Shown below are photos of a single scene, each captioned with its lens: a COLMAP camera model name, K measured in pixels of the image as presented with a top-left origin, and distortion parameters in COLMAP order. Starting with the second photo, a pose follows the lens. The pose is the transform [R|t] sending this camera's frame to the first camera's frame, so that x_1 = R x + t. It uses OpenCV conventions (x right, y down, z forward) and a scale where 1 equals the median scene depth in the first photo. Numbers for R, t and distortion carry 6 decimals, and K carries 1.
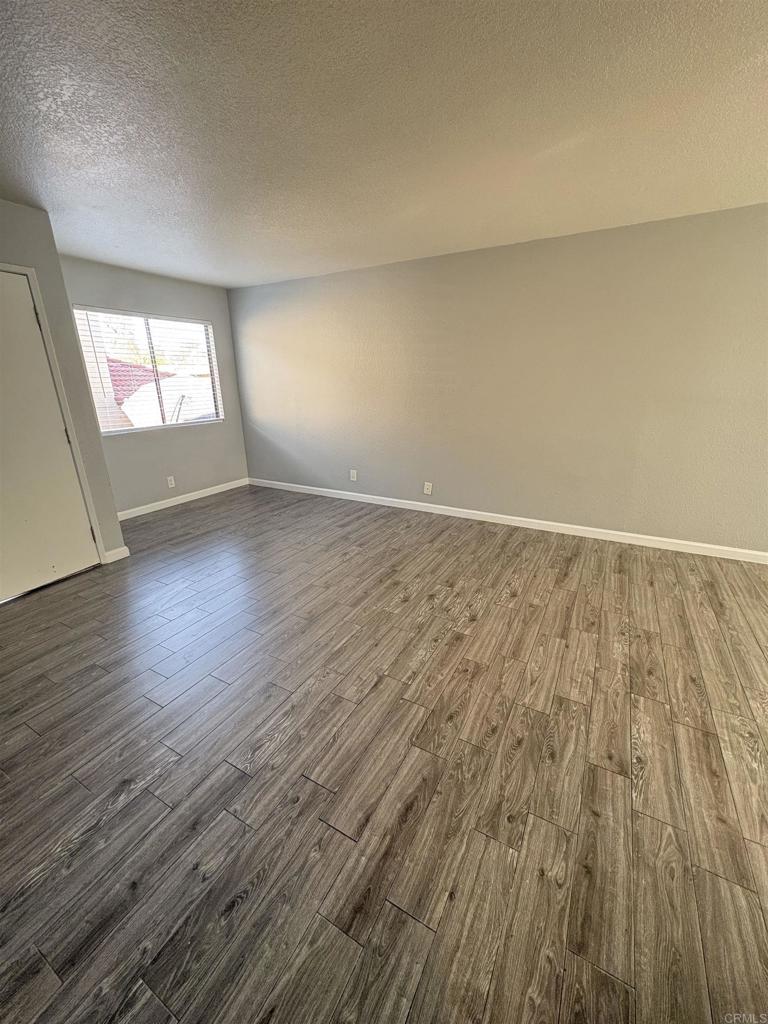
lens RADIAL K [[407.9, 0, 383.0], [0, 407.9, 510.4], [0, 0, 1]] dist [0.001779, 0.000722]
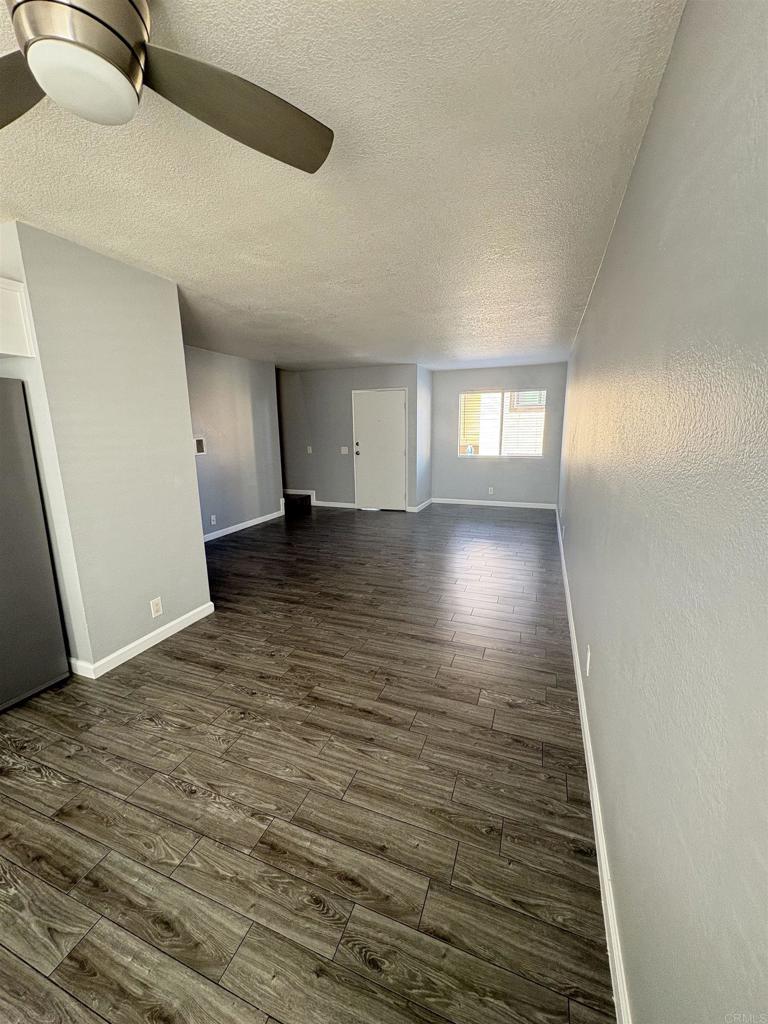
lens RADIAL K [[407.9, 0, 382.4], [0, 407.9, 514.1], [0, 0, 1]] dist [0.001779, 0.000722]
pose [[0.136859, 0.209763, -0.968127, 2.420229], [-0.288146, 0.943492, 0.163692, -0.302486], [0.947756, 0.256559, 0.189567, 0.806009]]
